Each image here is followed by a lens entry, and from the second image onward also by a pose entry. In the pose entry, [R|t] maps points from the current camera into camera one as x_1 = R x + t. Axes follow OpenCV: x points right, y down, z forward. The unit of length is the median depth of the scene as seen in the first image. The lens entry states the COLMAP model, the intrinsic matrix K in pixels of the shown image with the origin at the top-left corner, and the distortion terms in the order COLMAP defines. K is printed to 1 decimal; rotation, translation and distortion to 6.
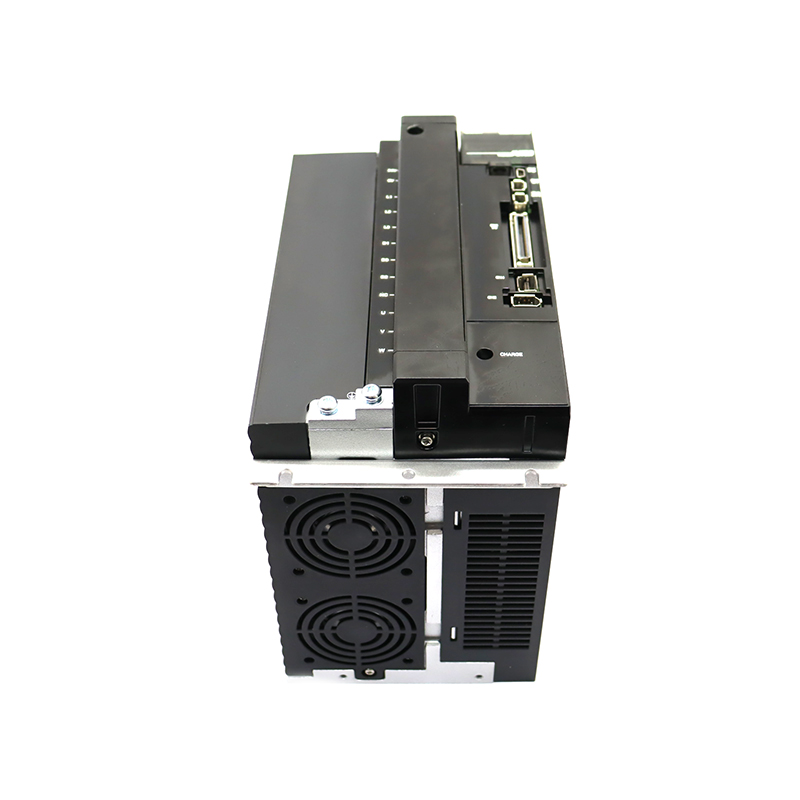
lens RADIAL K [[1127.3, 0, 400.0], [0, 1127.3, 400.0], [0, 0, 1]] dist [-0.047183, 0.007652]
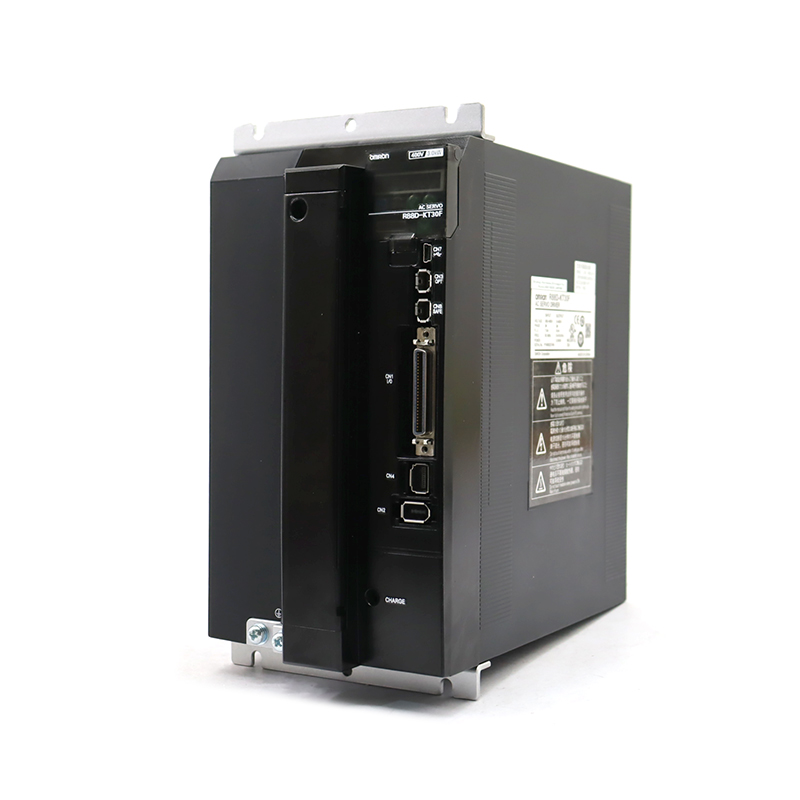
lens RADIAL K [[1299.8, 0, 400.0], [0, 1299.8, 400.0], [0, 0, 1]] dist [0.000874, 0.018095]
pose [[0.868874, 0.011172, -0.494907, 0.580517], [0.362197, 0.667147, 0.650944, -0.784283], [0.337448, -0.744842, 0.575620, 0.420568]]
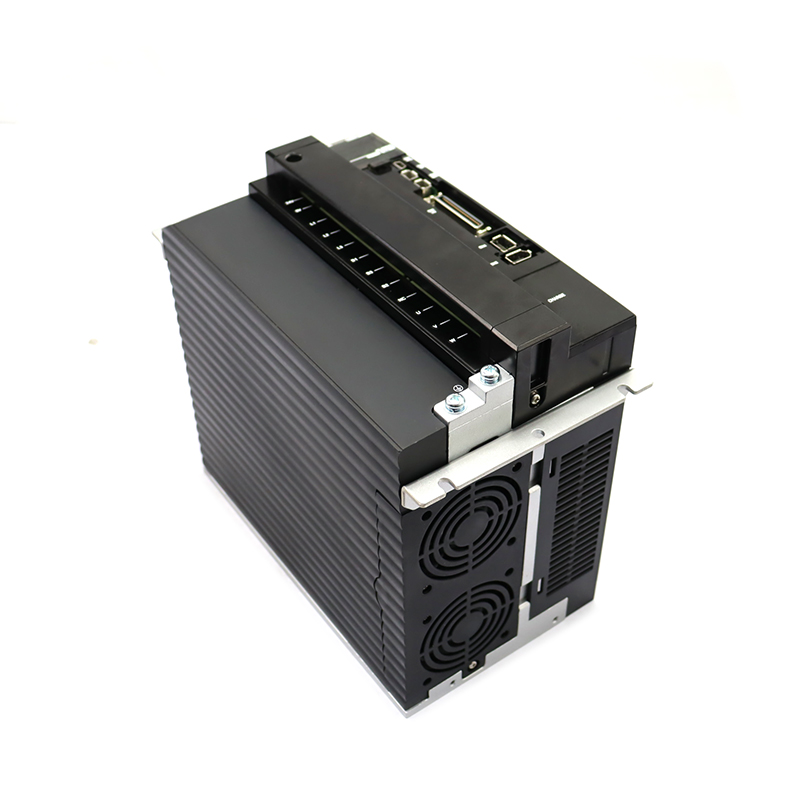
lens RADIAL K [[1127.3, 0, 400.0], [0, 1127.3, 400.0], [0, 0, 1]] dist [-0.047183, 0.007652]
pose [[0.811458, -0.388966, 0.436167, -0.467460], [0.408945, 0.911094, 0.051684, -0.059950], [-0.417493, 0.136429, 0.898380, 0.092090]]
